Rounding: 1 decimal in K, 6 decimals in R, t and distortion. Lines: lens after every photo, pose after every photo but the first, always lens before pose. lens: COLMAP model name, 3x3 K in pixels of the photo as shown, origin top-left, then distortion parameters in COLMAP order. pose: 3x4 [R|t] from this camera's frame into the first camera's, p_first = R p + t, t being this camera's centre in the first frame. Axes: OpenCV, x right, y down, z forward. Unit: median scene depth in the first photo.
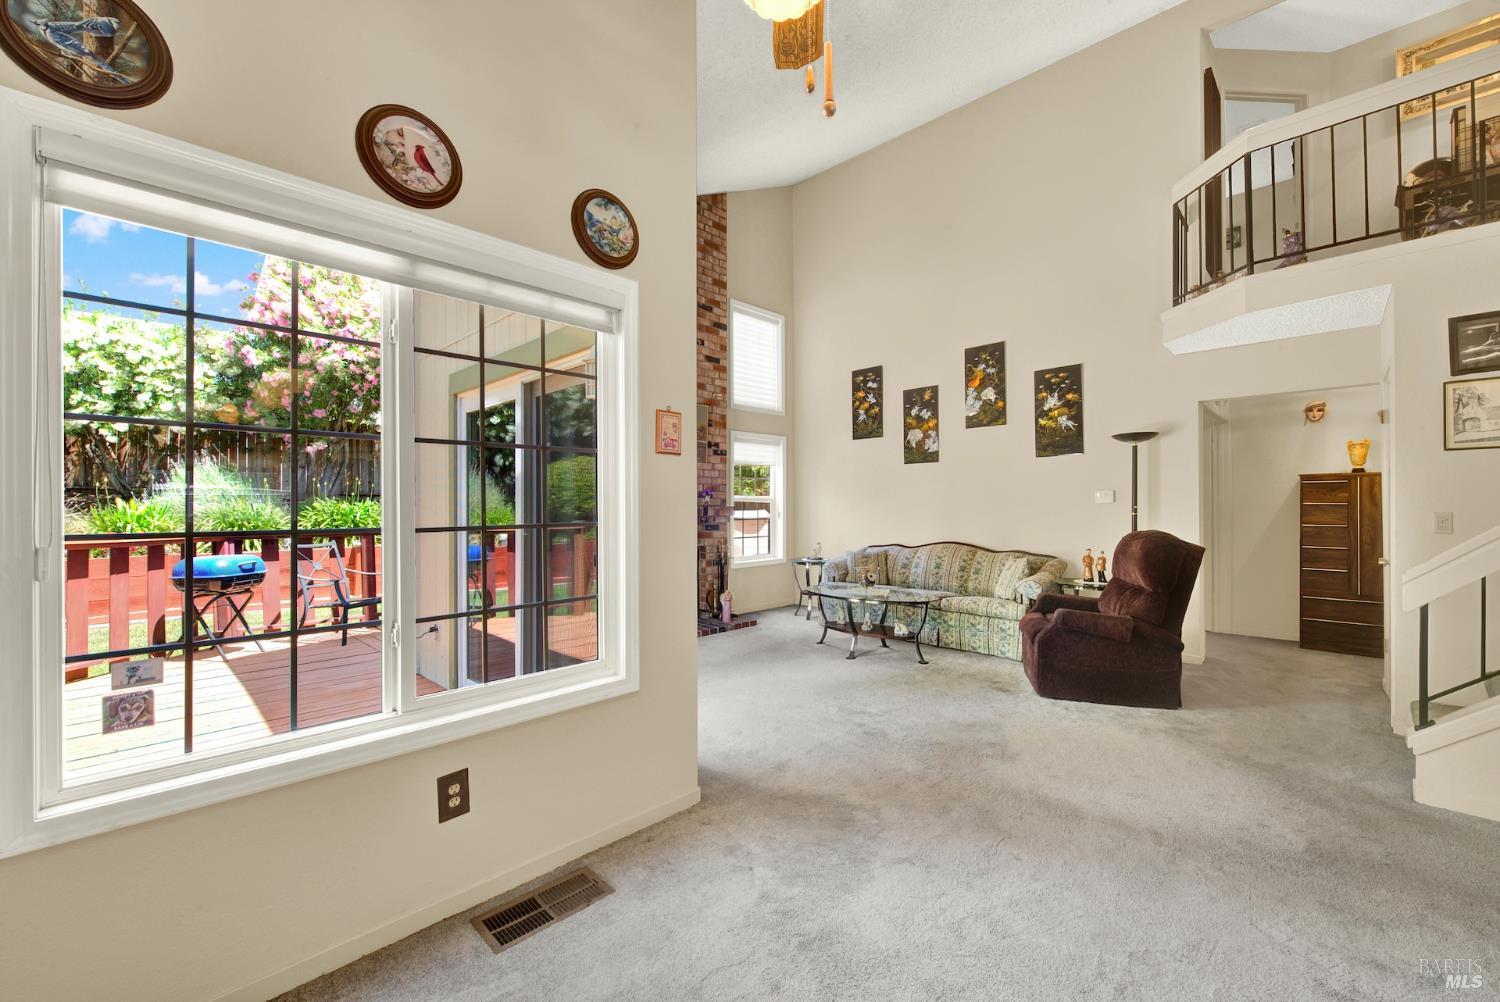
lens RADIAL K [[606.8, 0, 749.7], [0, 606.8, 507.0], [0, 0, 1]] dist [0.002569, -0.002043]
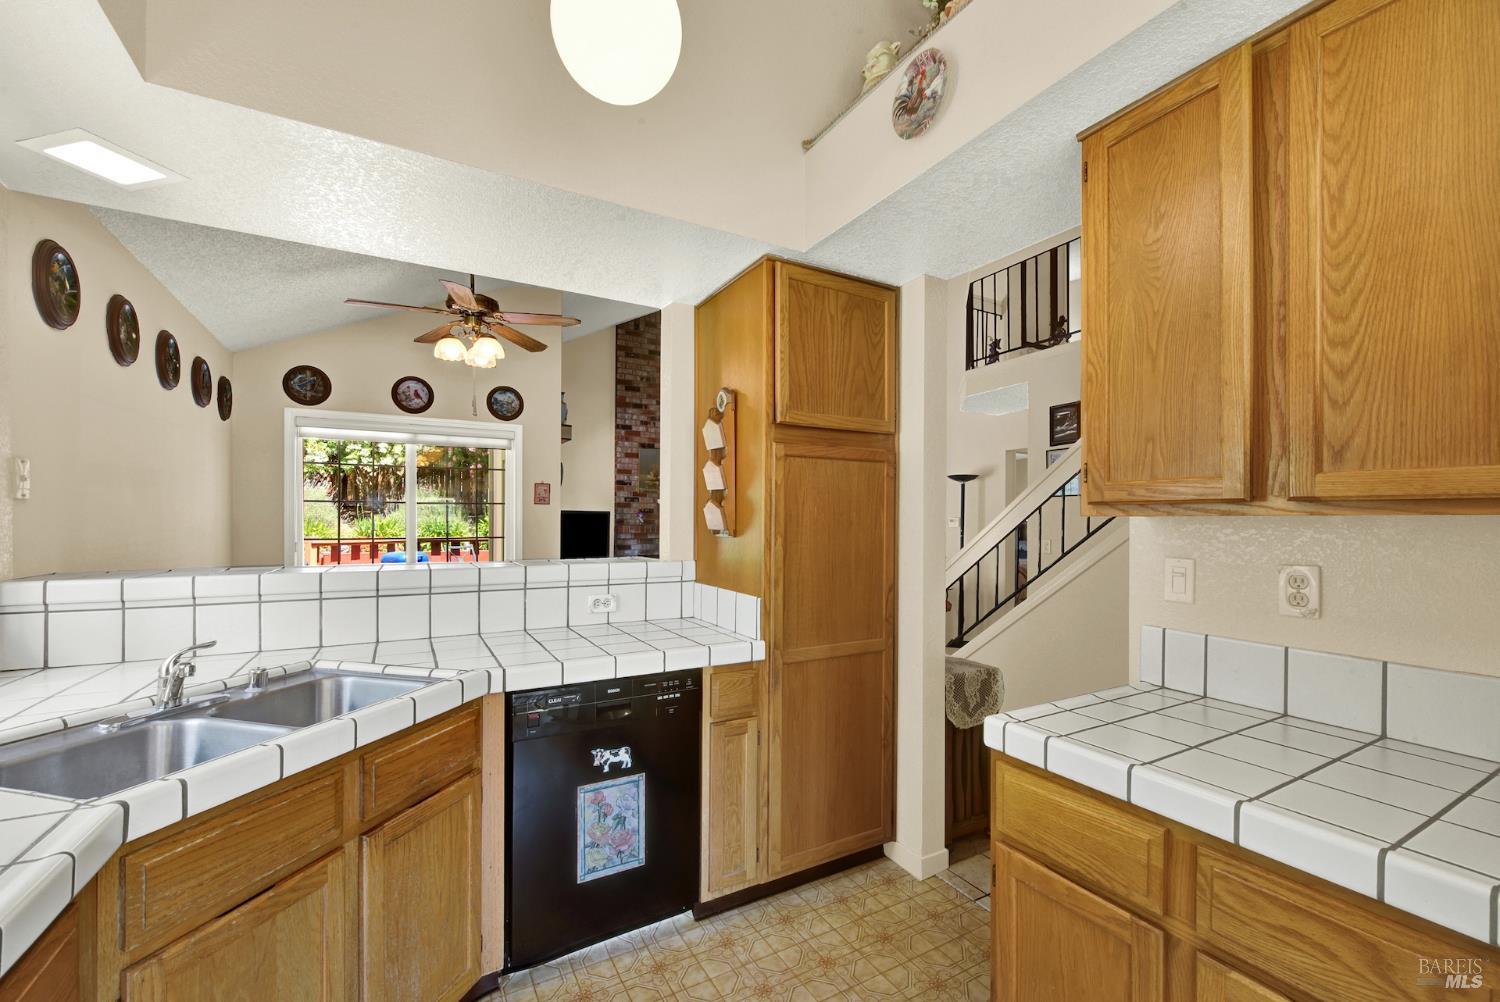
lens RADIAL K [[606.8, 0, 746.8], [0, 606.8, 522.7], [0, 0, 1]] dist [0.002569, -0.002043]
pose [[0.959161, 0.011523, -0.282626, 0.493186], [-0.009562, 0.999920, 0.008314, -0.020562], [0.282699, -0.005272, 0.959194, -0.346222]]
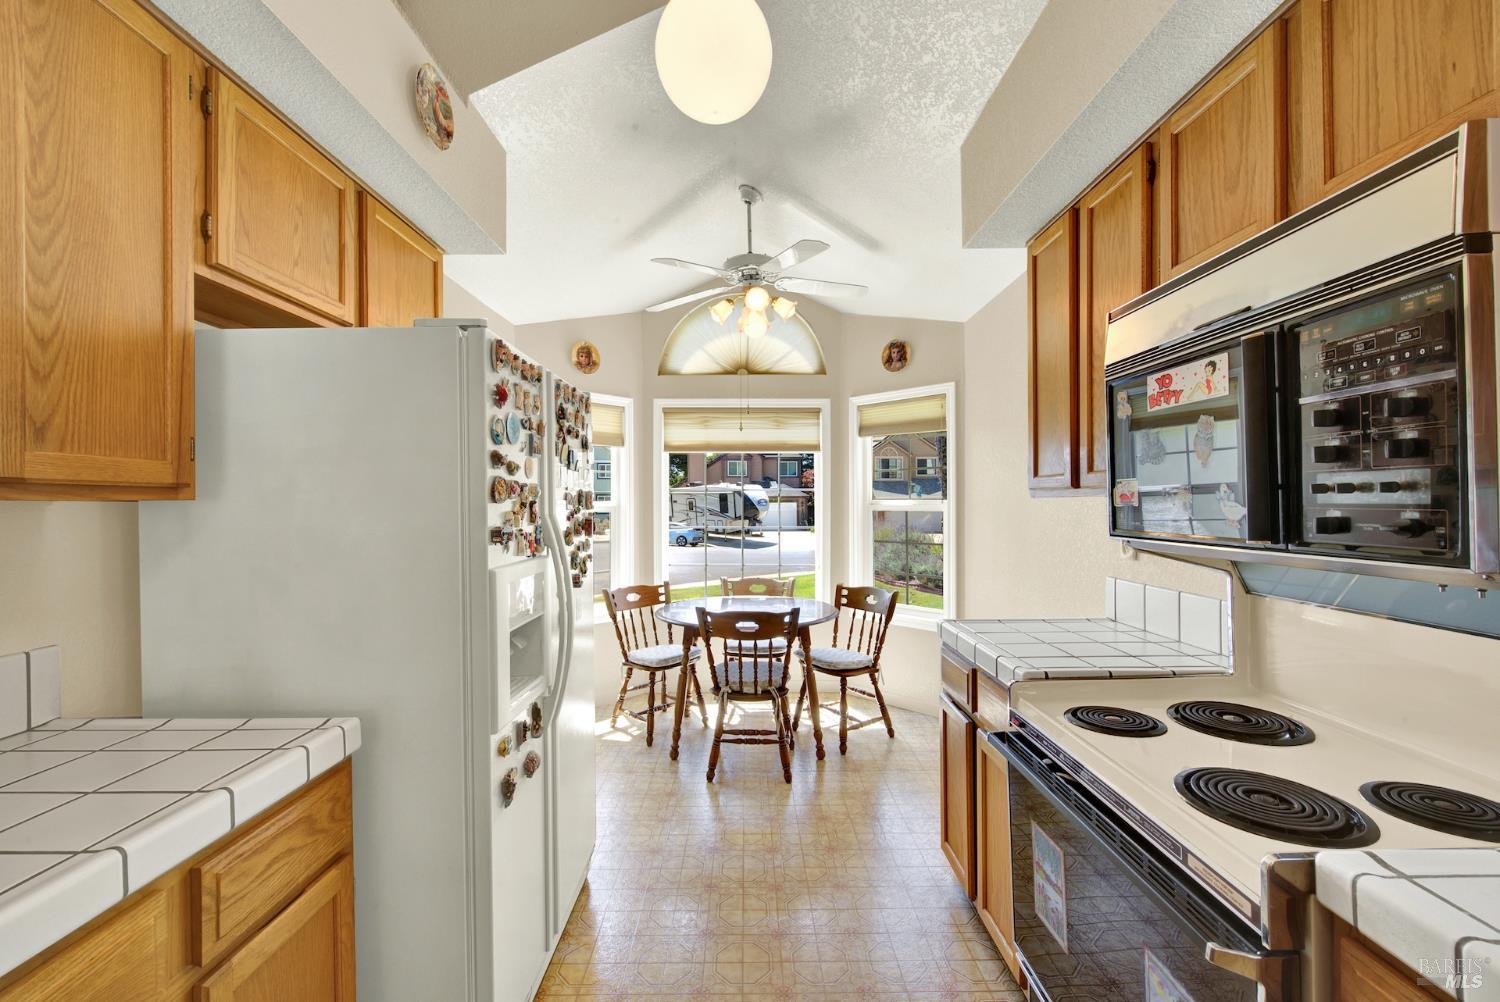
lens RADIAL K [[606.8, 0, 749.9], [0, 606.8, 505.5], [0, 0, 1]] dist [0.002569, -0.002043]
pose [[-0.699316, 0.004935, 0.714796, 0.362009], [0.011459, 0.999925, 0.004307, -0.020050], [-0.714721, 0.011203, -0.699320, -0.142113]]
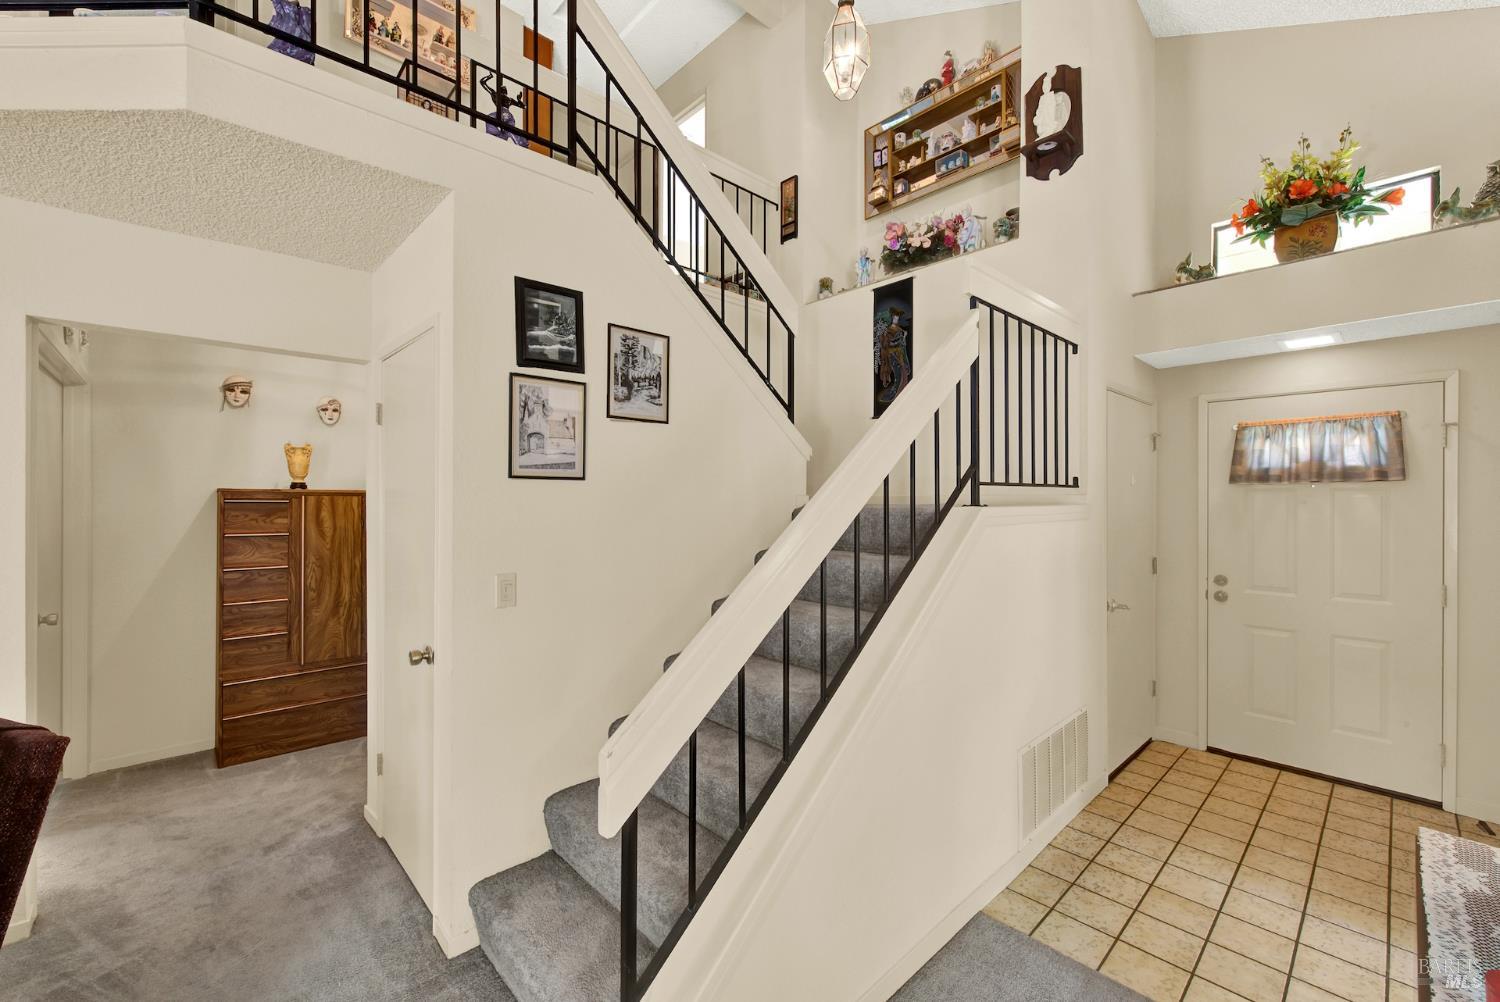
lens RADIAL K [[606.8, 0, 738.3], [0, 606.8, 497.6], [0, 0, 1]] dist [0.002569, -0.002043]
pose [[0.048949, 0.005420, 0.998787, 0.293250], [-0.003481, 0.999980, -0.005256, -0.040191], [-0.998795, -0.003220, 0.048967, 0.414007]]
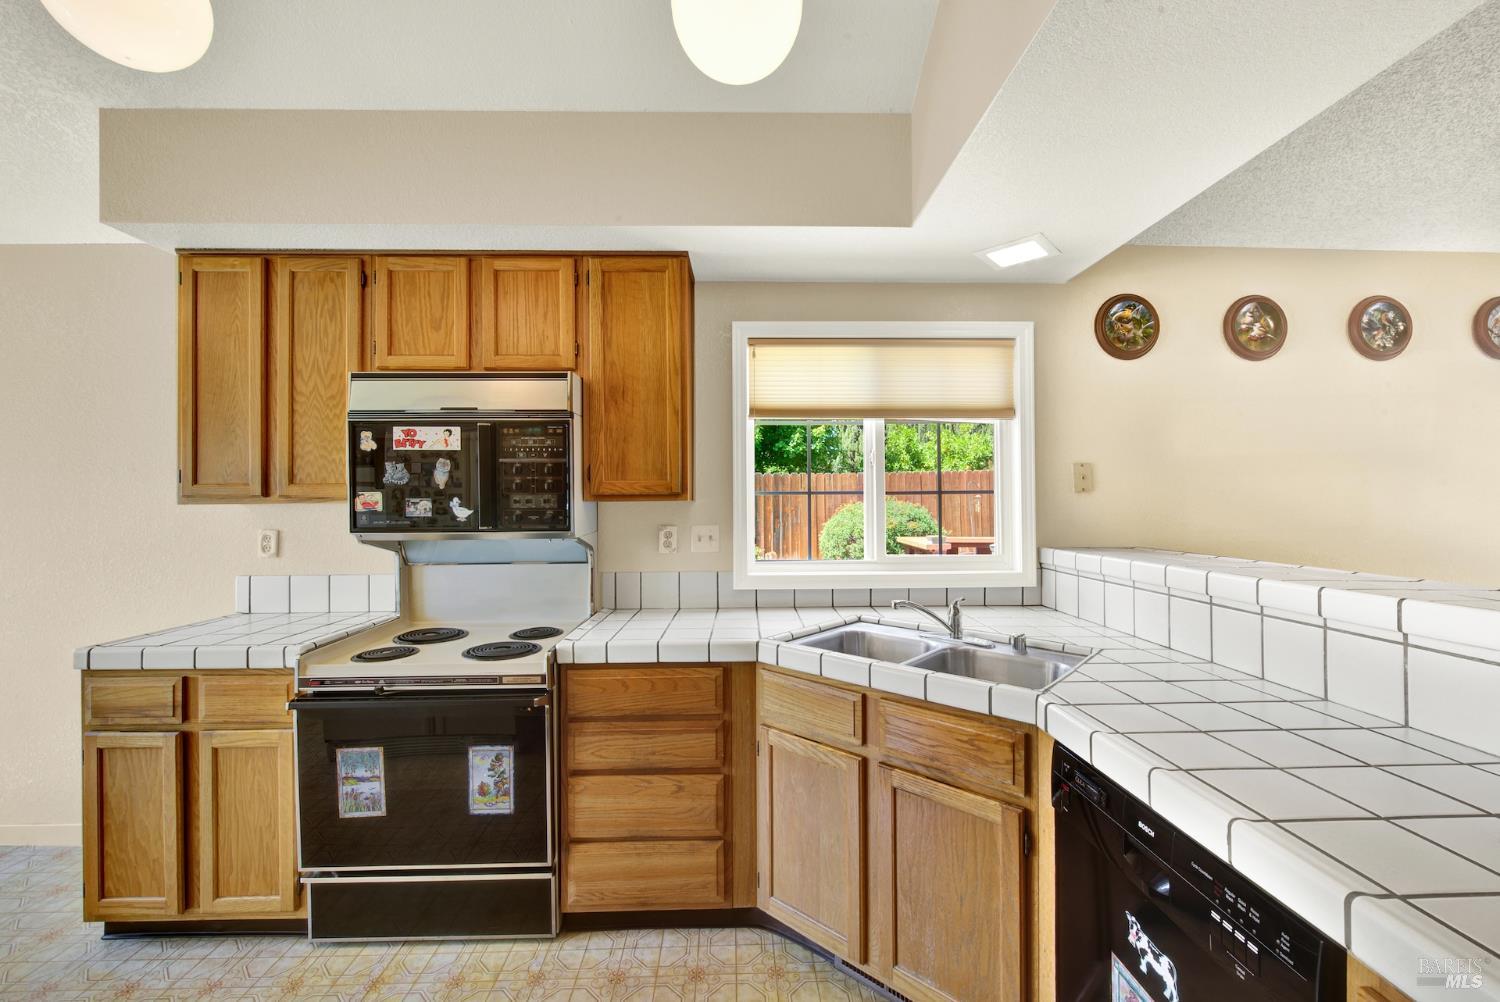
lens RADIAL K [[606.8, 0, 744.3], [0, 606.8, 499.2], [0, 0, 1]] dist [0.002569, -0.002043]
pose [[-0.698494, 0.002777, -0.715610, 0.538533], [0.006223, 0.999978, -0.002193, -0.021818], [0.715588, -0.005985, -0.698497, -0.011988]]
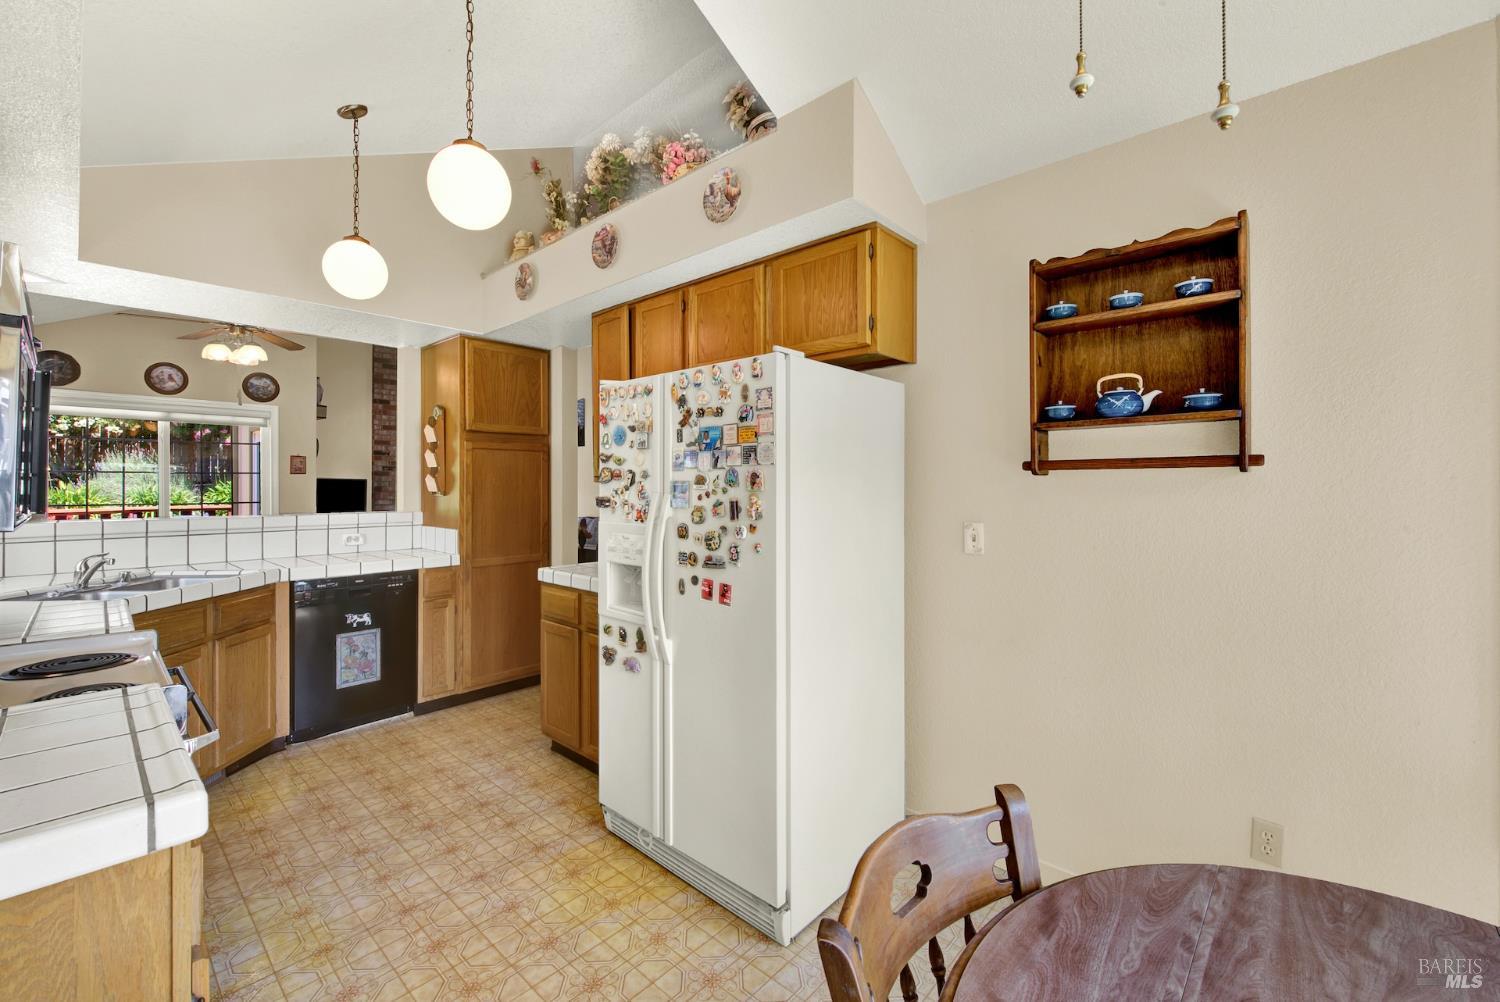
lens RADIAL K [[606.8, 0, 748.3], [0, 606.8, 492.8], [0, 0, 1]] dist [0.002569, -0.002043]
pose [[0.999090, 0.003423, 0.042515, 0.684132], [-0.003926, 0.999923, 0.011754, -0.020515], [-0.042472, -0.011911, 0.999027, -0.655676]]
